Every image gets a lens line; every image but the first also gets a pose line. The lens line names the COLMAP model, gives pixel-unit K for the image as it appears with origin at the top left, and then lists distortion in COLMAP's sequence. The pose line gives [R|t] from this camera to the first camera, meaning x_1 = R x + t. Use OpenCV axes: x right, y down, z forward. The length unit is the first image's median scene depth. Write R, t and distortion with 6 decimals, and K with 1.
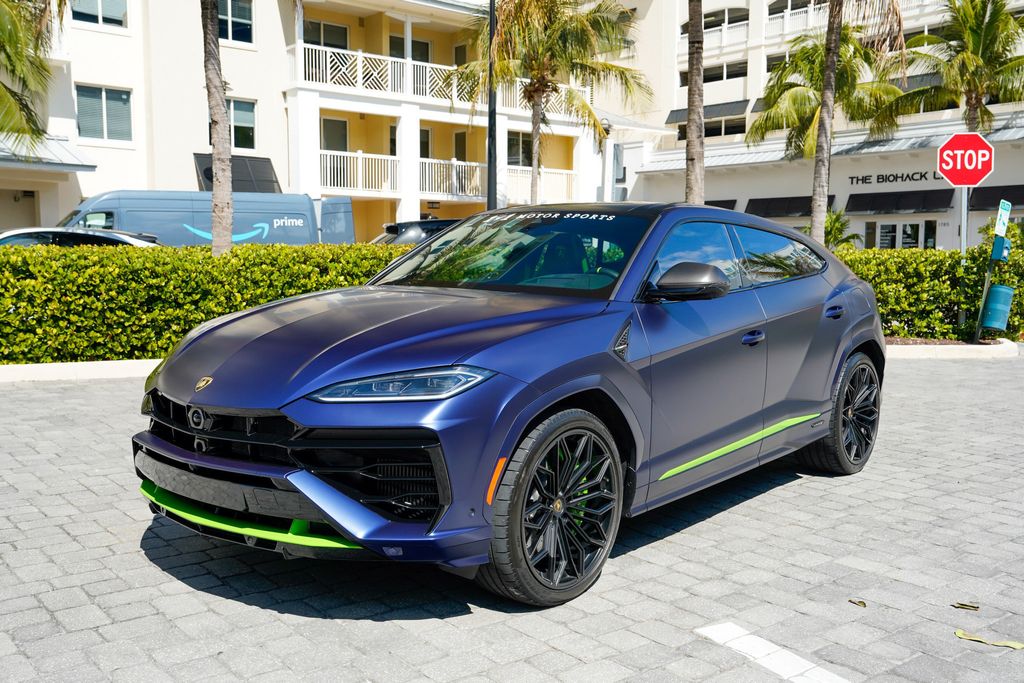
lens RADIAL K [[961.6, 0, 512.0], [0, 961.6, 341.5], [0, 0, 1]] dist [-0.012990, 0.109063]
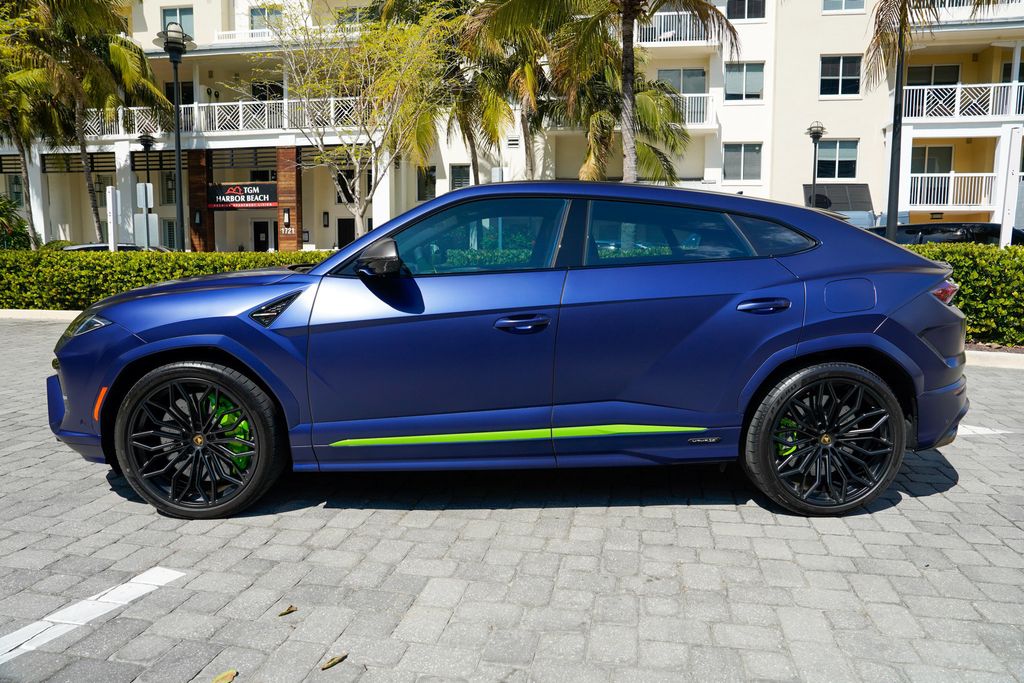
lens RADIAL K [[691.9, 0, 513.6], [0, 691.9, 337.6], [0, 0, 1]] dist [-0.115014, 0.084092]
pose [[0.657242, 0.076689, -0.749768, 0.686459], [-0.064775, 0.996876, 0.045183, -0.016100], [0.750891, 0.018870, 0.660156, 0.537126]]
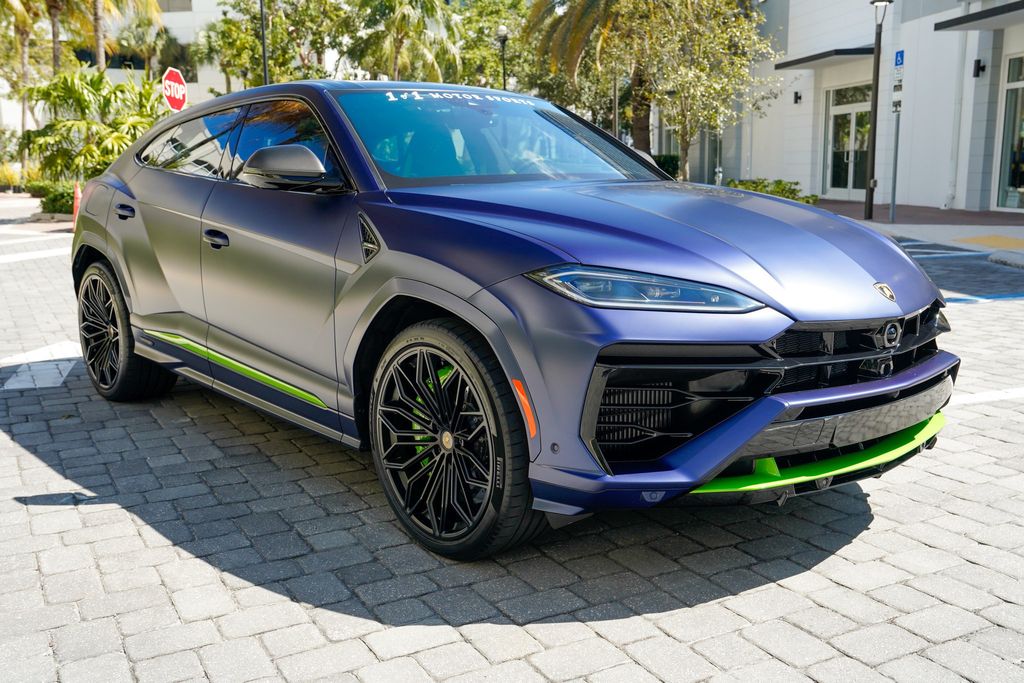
lens RADIAL K [[984.1, 0, 513.4], [0, 984.1, 347.5], [0, 0, 1]] dist [-0.010523, 0.132196]
pose [[0.172497, -0.188941, 0.966719, -0.820522], [0.101221, 0.979635, 0.173404, -0.059767], [-0.979795, 0.067941, 0.188109, 0.797633]]
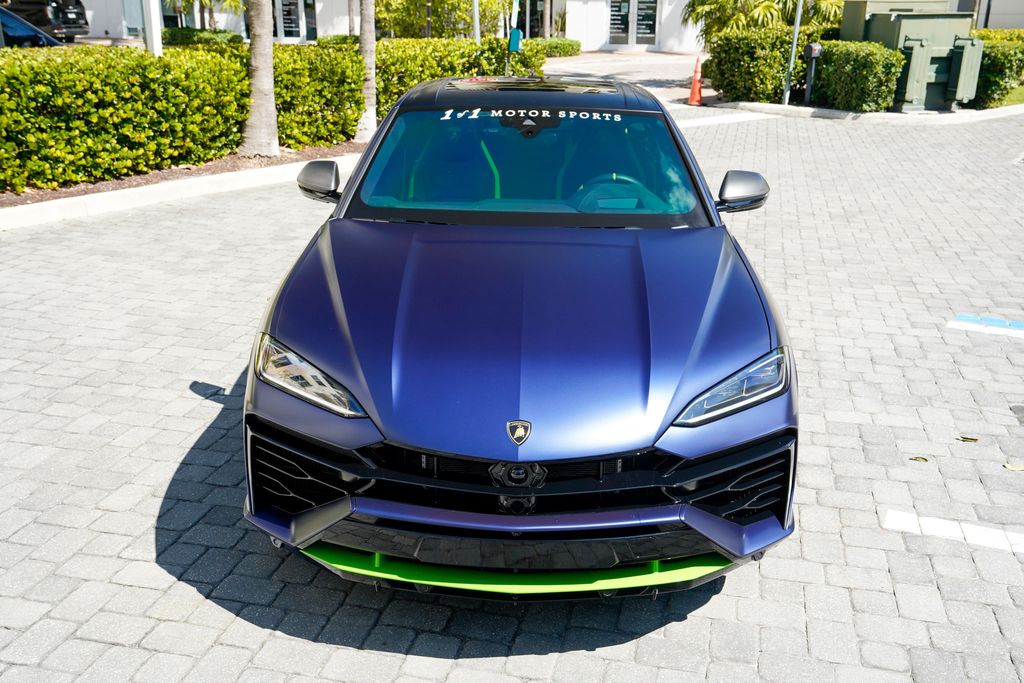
lens RADIAL K [[983.8, 0, 512.0], [0, 983.8, 341.5], [0, 0, 1]] dist [-0.004381, 0.109034]
pose [[0.786064, -0.201896, 0.584245, -0.538792], [0.052004, 0.963406, 0.262953, -0.164558], [-0.615954, -0.176315, 0.767798, 0.276939]]
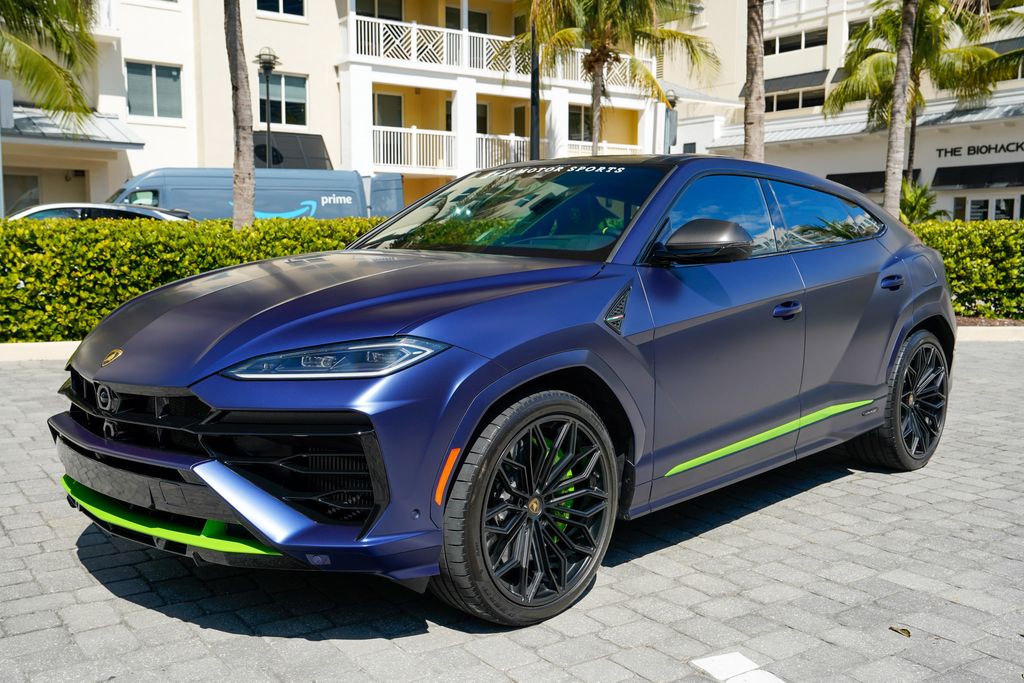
lens RADIAL K [[983.8, 0, 512.0], [0, 983.8, 341.5], [0, 0, 1]] dist [-0.004381, 0.109034]
pose [[0.997539, 0.003599, -0.070020, 0.064448], [-0.002482, 0.999868, 0.016034, 0.010190], [0.070069, -0.015821, 0.997417, 0.106724]]
